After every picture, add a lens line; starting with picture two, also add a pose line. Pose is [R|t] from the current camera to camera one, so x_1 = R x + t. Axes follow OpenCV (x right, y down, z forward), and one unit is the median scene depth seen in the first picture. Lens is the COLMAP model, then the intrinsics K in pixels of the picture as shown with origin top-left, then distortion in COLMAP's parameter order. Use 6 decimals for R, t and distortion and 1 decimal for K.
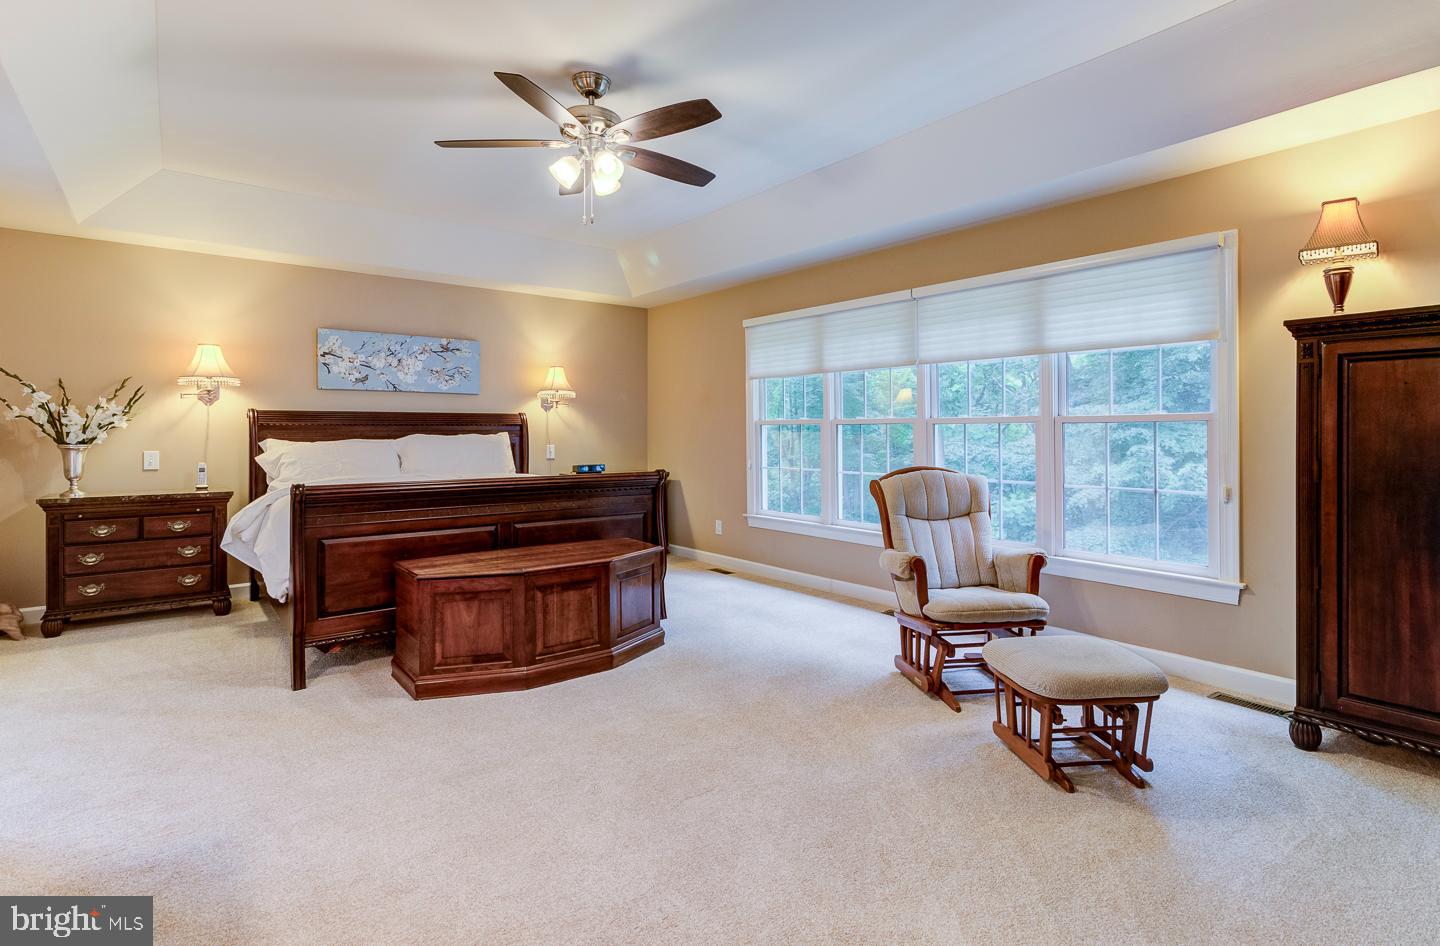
lens RADIAL K [[673.5, 0, 731.7], [0, 673.5, 449.6], [0, 0, 1]] dist [0.000942, 0.000660]
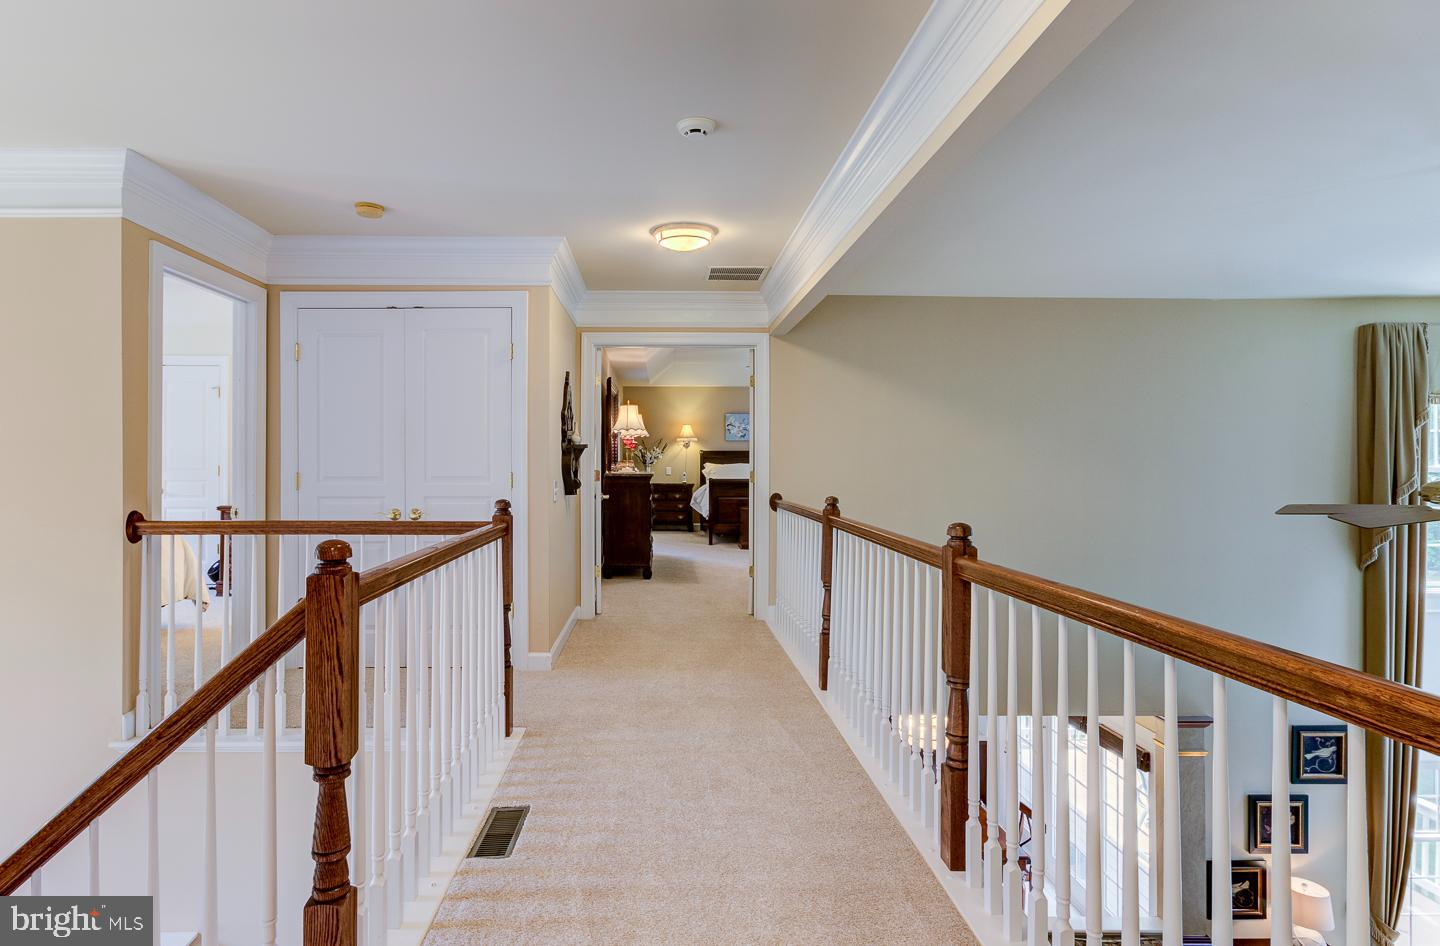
lens RADIAL K [[828.8, 0, 720.0], [0, 828.8, 473.0], [0, 0, 1]] dist [-0.000876, -0.000013]
pose [[0.819952, 0.014714, -0.572243, 1.141430], [-0.015522, 0.999874, 0.003469, 0.009929], [0.572222, 0.006037, 0.820076, -1.526859]]
